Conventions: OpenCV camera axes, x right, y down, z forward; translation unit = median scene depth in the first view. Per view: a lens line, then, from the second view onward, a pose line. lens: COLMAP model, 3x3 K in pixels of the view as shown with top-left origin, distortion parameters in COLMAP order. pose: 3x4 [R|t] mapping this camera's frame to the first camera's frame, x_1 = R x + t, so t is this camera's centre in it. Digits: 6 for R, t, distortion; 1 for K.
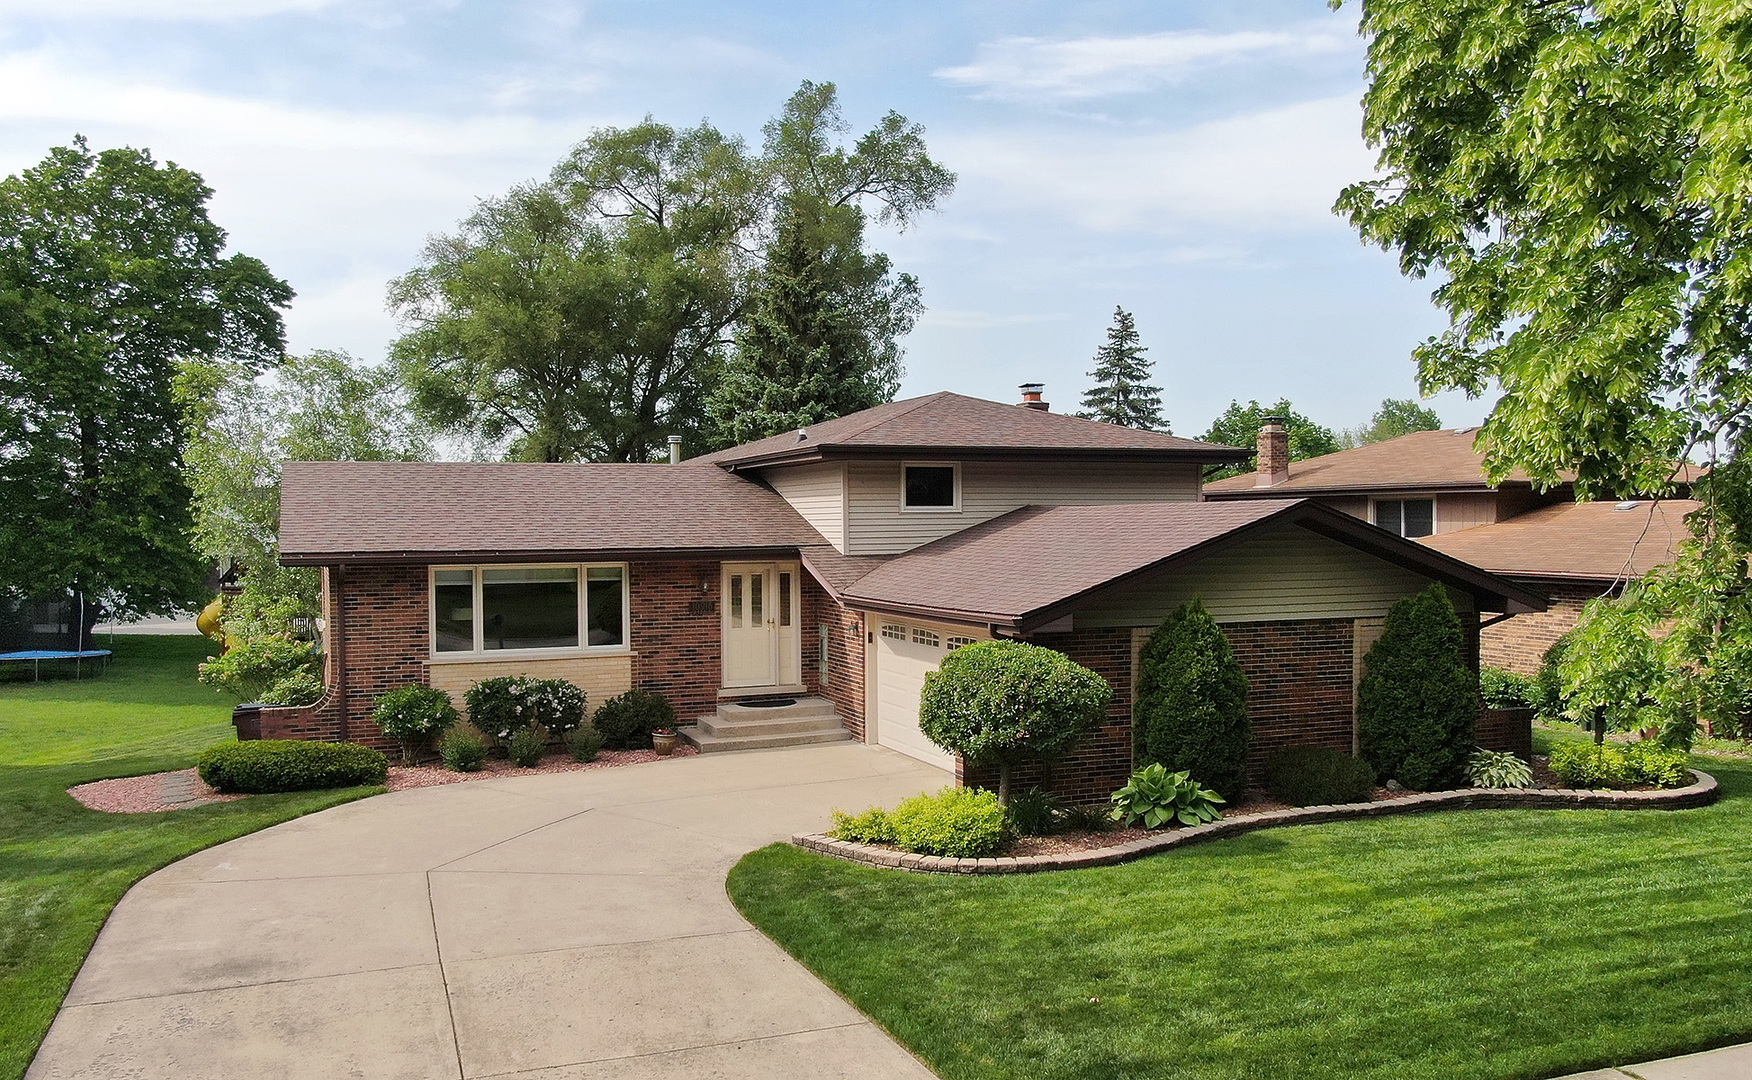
lens RADIAL K [[1371.3, 0, 873.2], [0, 1371.3, 546.7], [0, 0, 1]] dist [0.000663, 0.005269]
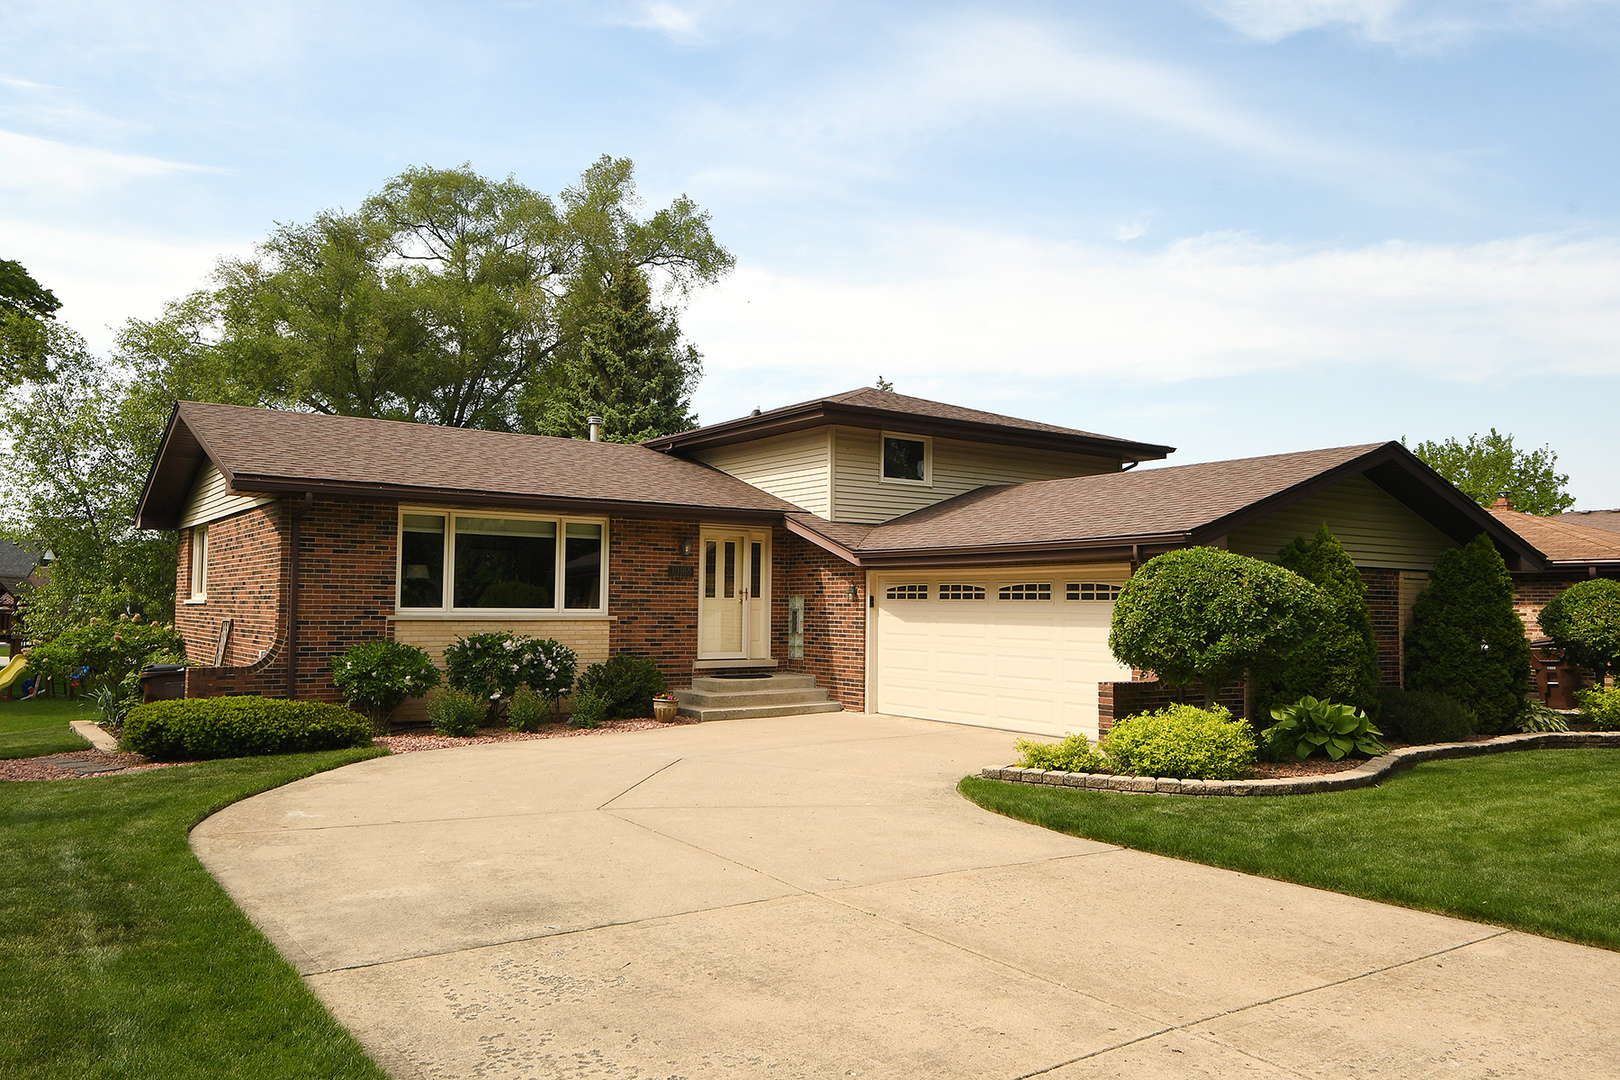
lens RADIAL K [[1165.9, 0, 810.0], [0, 1165.9, 540.0], [0, 0, 1]] dist [0.048034, -0.004698]
pose [[0.972188, 0.030465, 0.232212, -0.235256], [-0.012419, 0.996815, -0.078780, 0.087862], [-0.233873, 0.073705, 0.969470, 0.209993]]
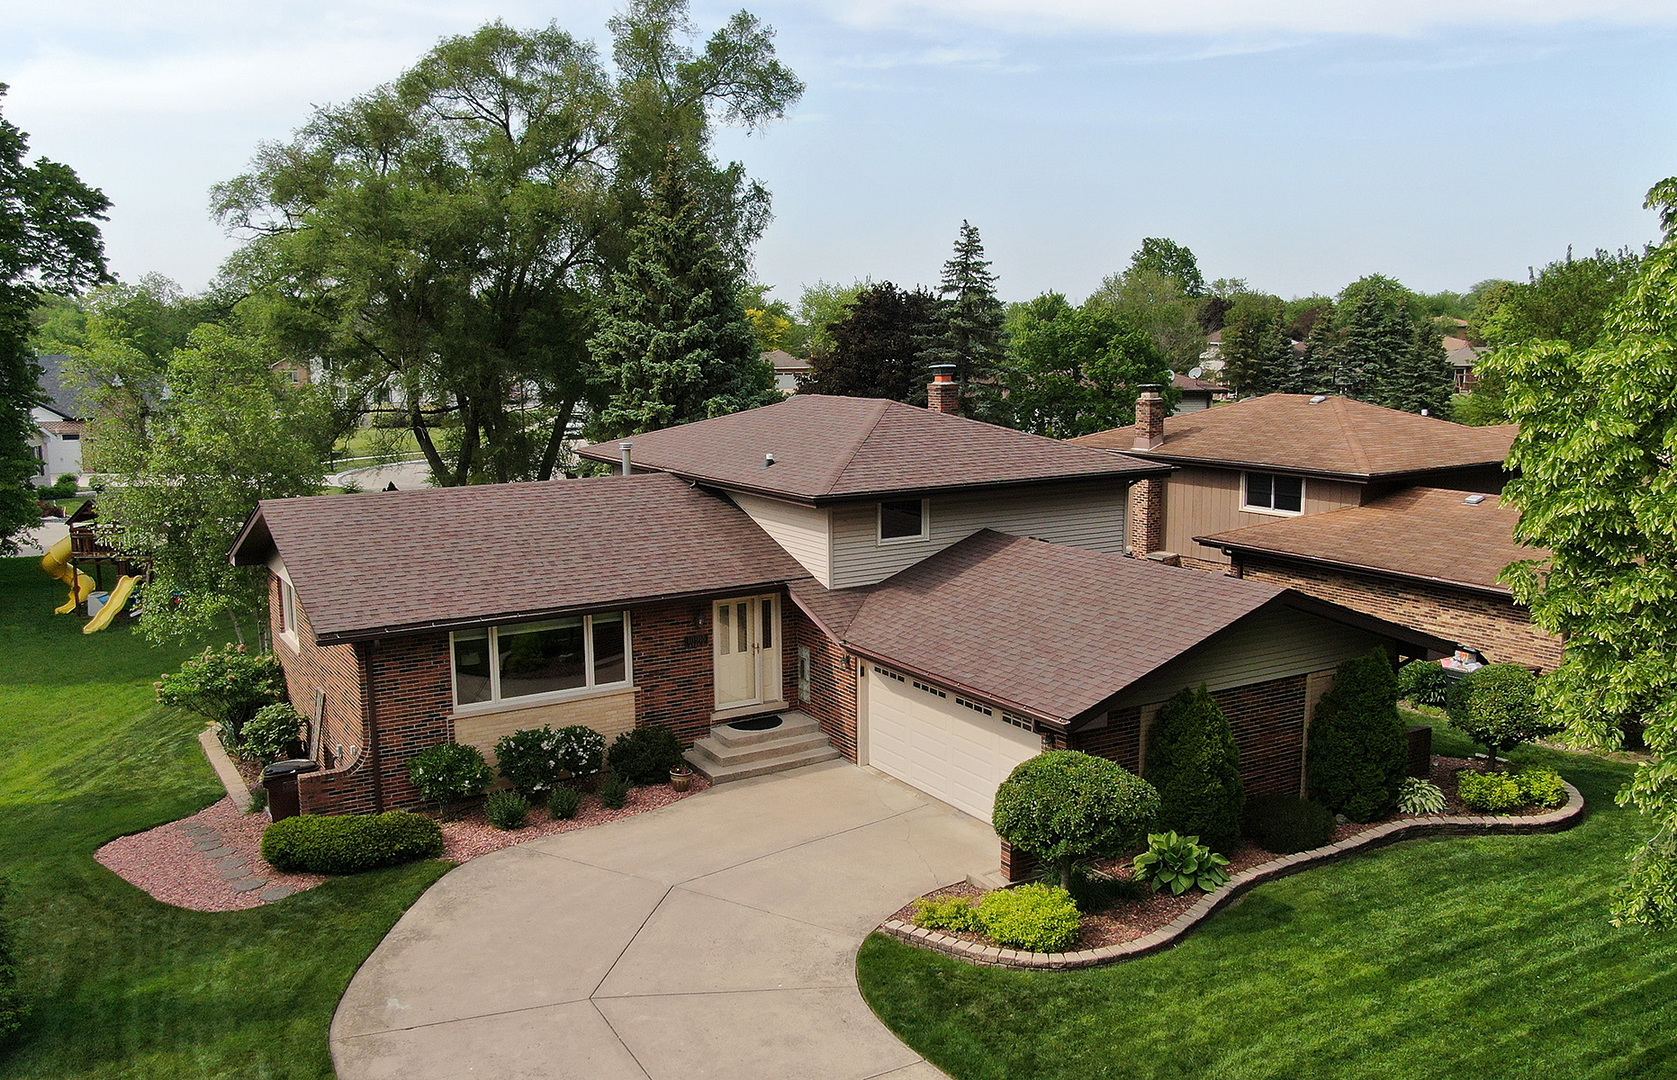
lens RADIAL K [[1369.6, 0, 848.1], [0, 1369.6, 542.5], [0, 0, 1]] dist [0.003641, 0.000204]
pose [[0.987068, -0.026505, 0.158096, -0.182513], [0.004716, 0.990611, 0.136632, -0.184285], [-0.160233, -0.134120, 0.977925, -0.053808]]
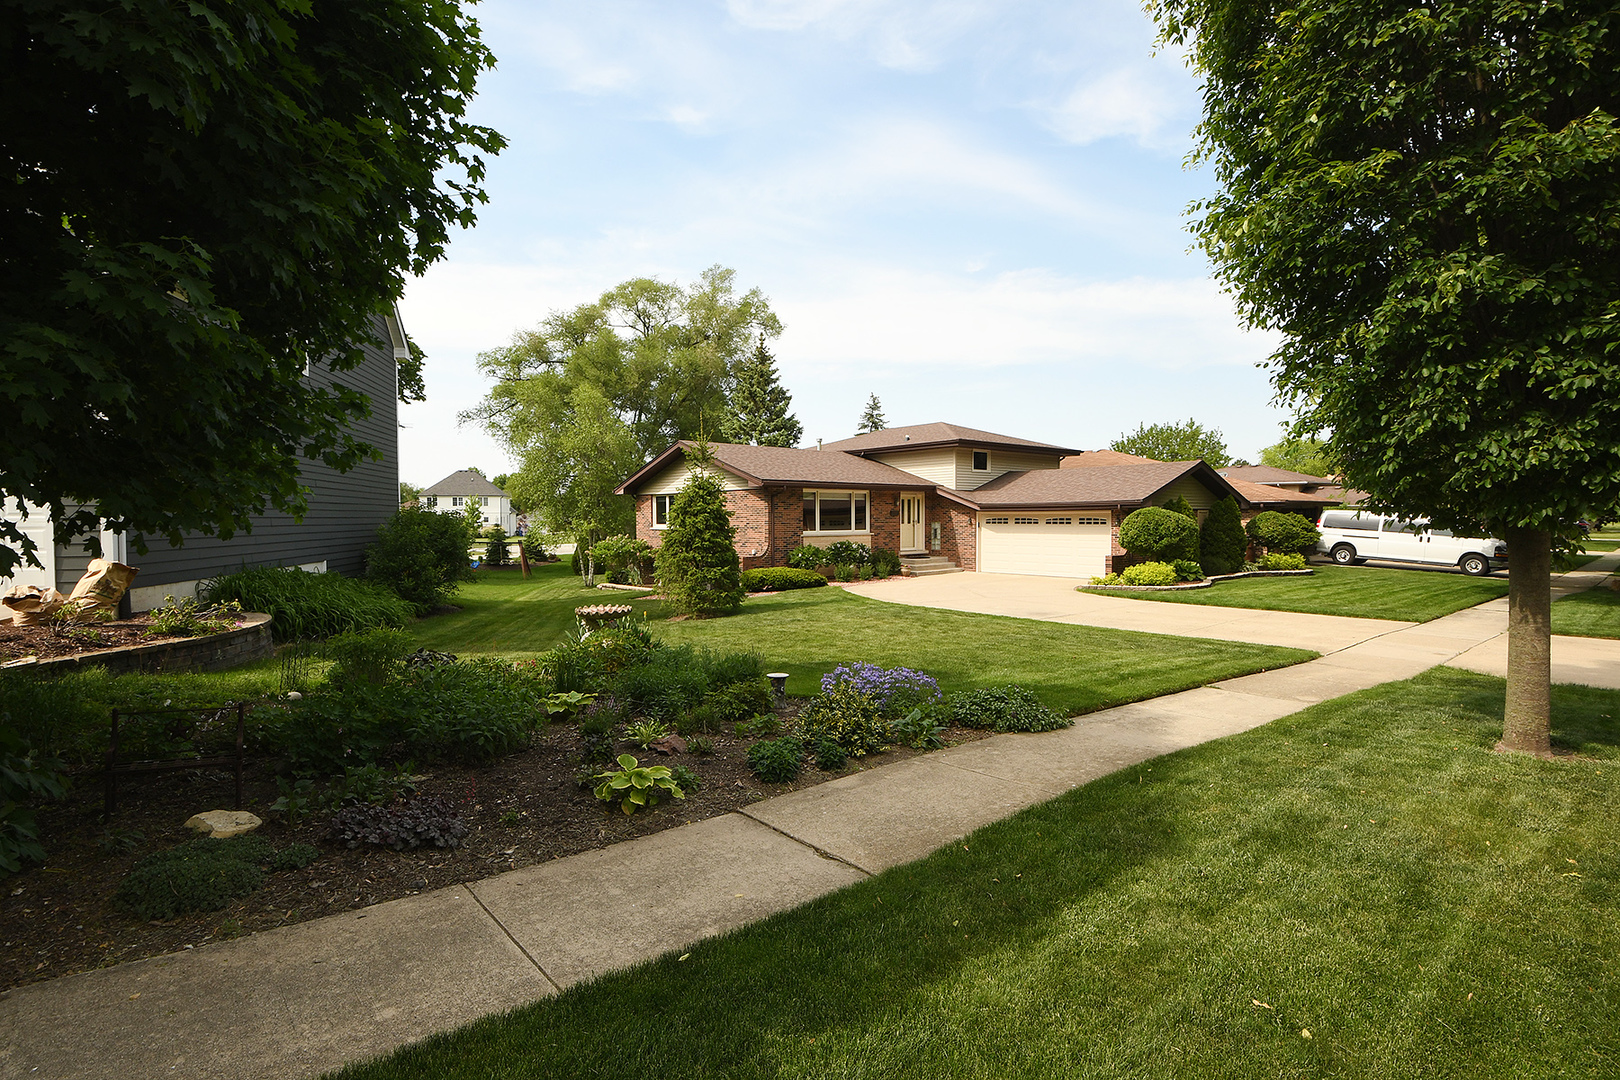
lens RADIAL K [[767.4, 0, 809.6], [0, 767.4, 535.5], [0, 0, 1]] dist [0.029828, 0.000022]
pose [[0.943986, -0.004276, 0.329957, -0.680284], [0.004022, 0.999991, 0.001453, 0.080520], [-0.329960, -0.000044, 0.943995, -0.104458]]
